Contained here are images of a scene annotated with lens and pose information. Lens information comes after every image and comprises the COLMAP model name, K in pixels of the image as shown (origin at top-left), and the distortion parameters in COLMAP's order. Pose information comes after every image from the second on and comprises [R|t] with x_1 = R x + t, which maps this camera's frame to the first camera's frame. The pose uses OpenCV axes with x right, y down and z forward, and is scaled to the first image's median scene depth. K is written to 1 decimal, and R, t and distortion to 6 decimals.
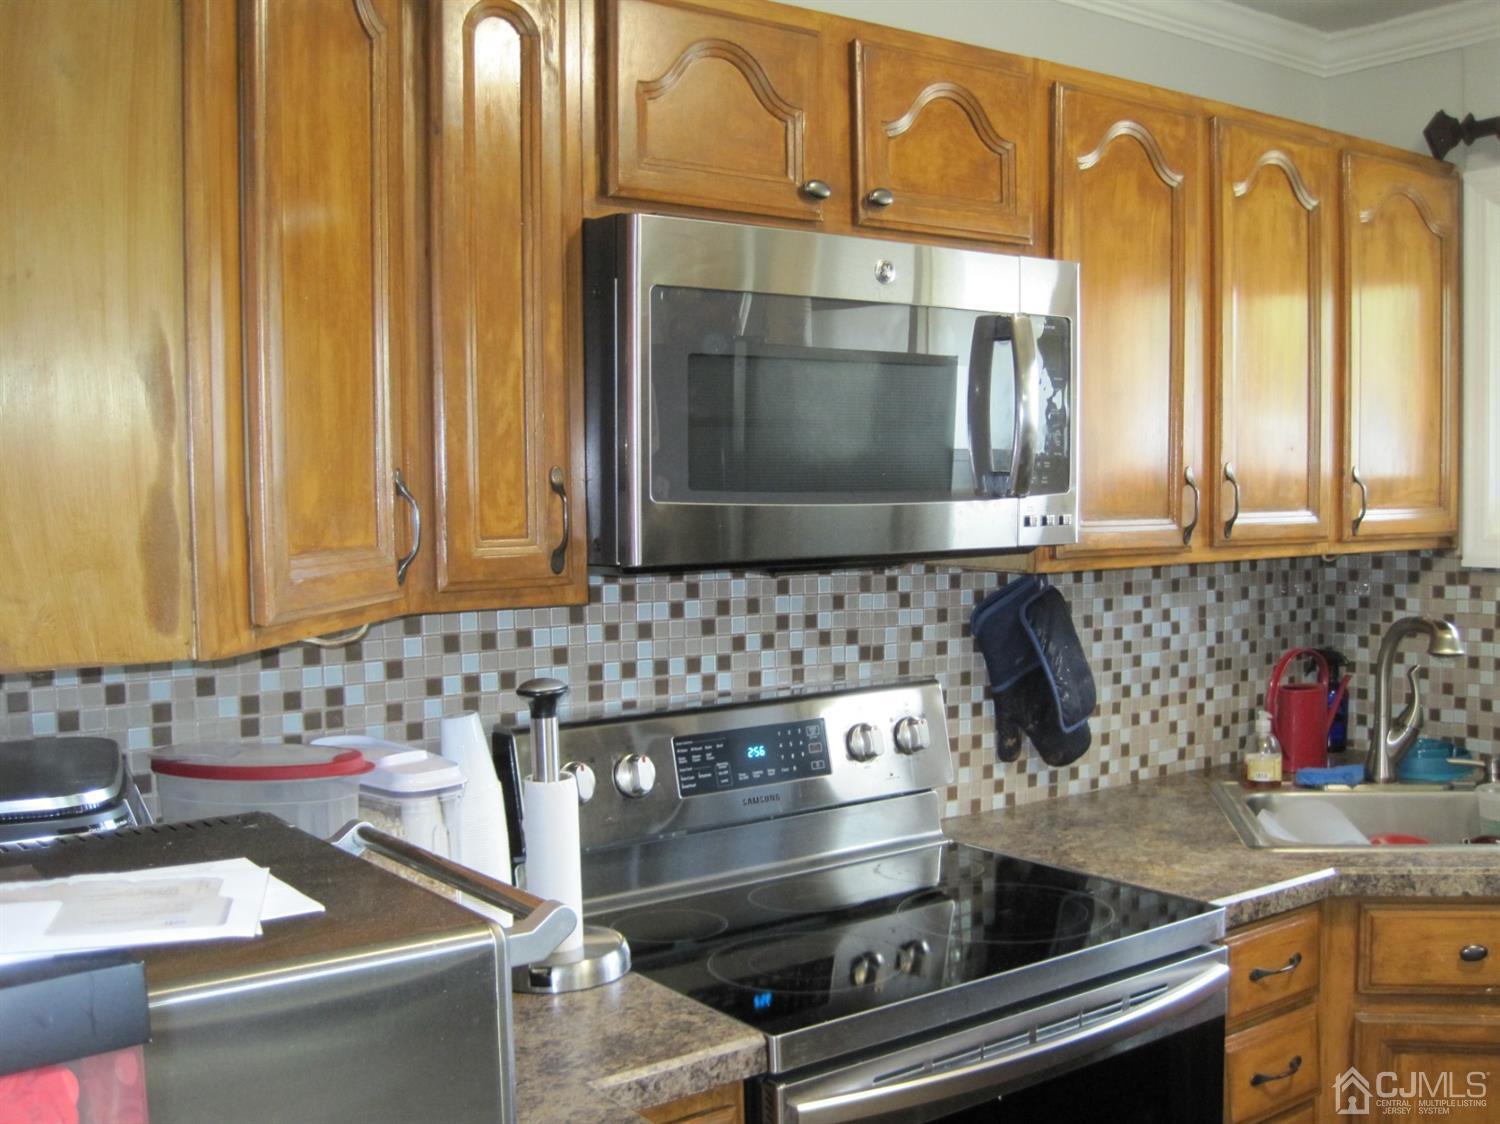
lens RADIAL K [[1547.7, 0, 756.2], [0, 1547.7, 556.8], [0, 0, 1]] dist [-0.131142, 0.000000]
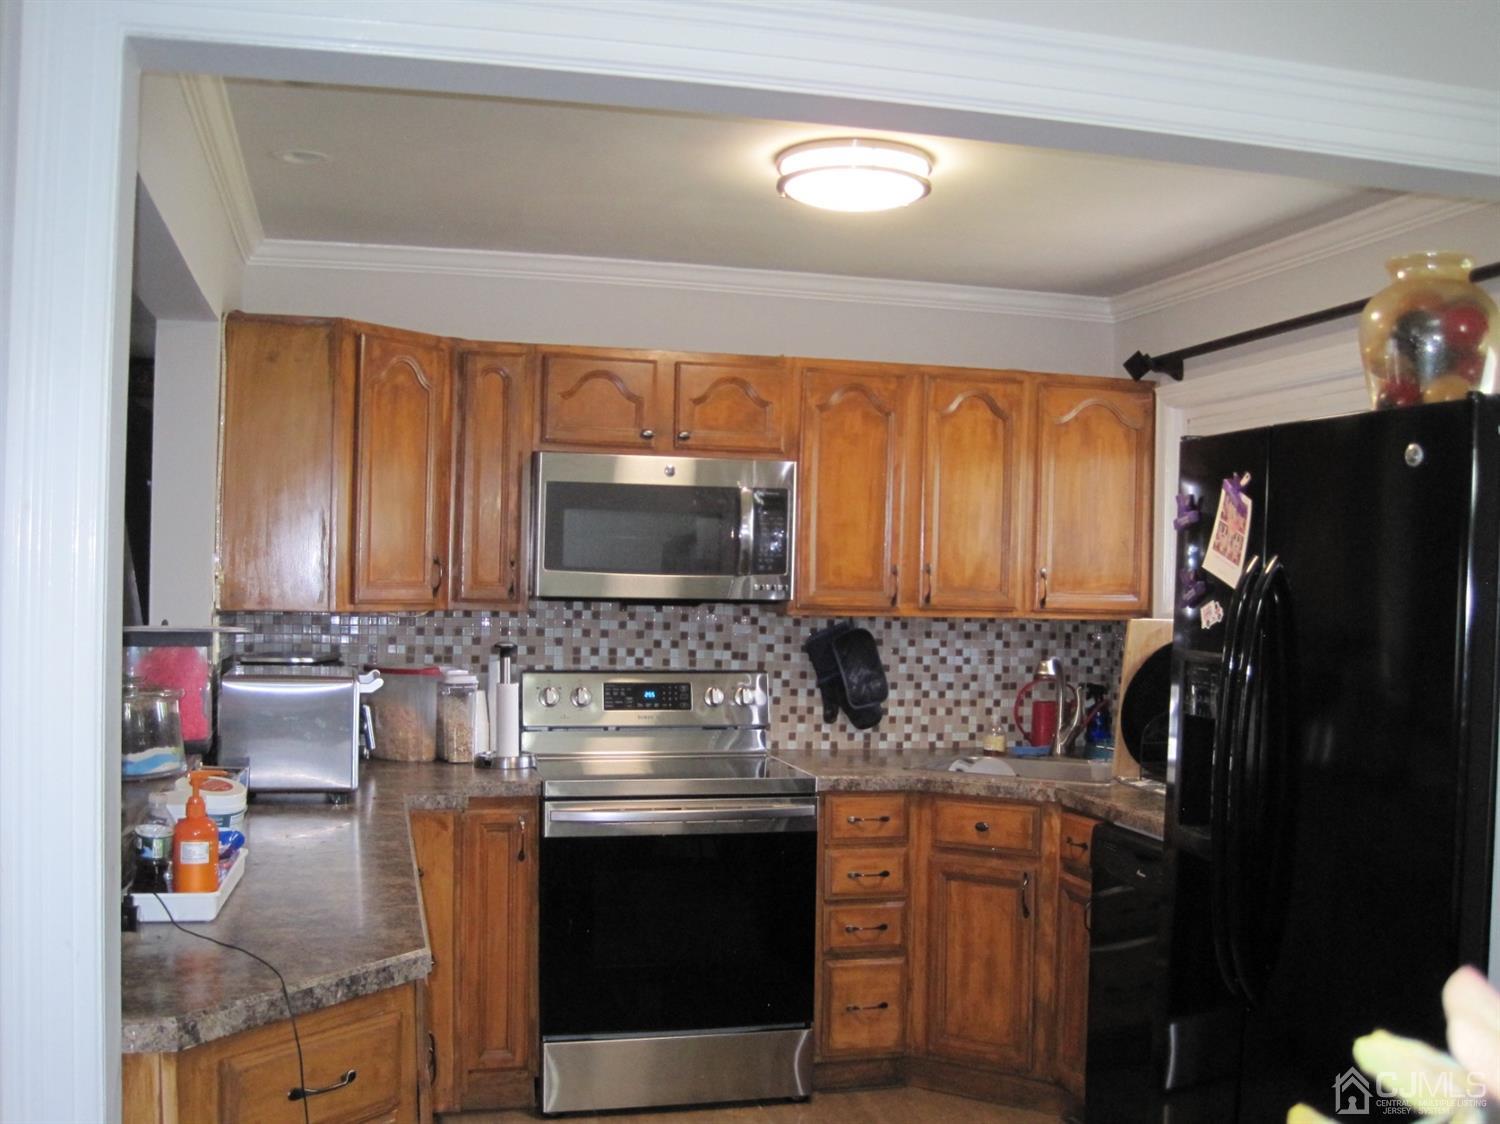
lens RADIAL K [[1547.7, 0, 745.3], [0, 1547.7, 566.9], [0, 0, 1]] dist [-0.131142, 0.000000]
pose [[0.932900, 0.034173, -0.358511, 0.727082], [-0.051953, 0.997845, -0.040076, 0.026865], [0.356369, 0.056013, 0.932665, -0.762036]]
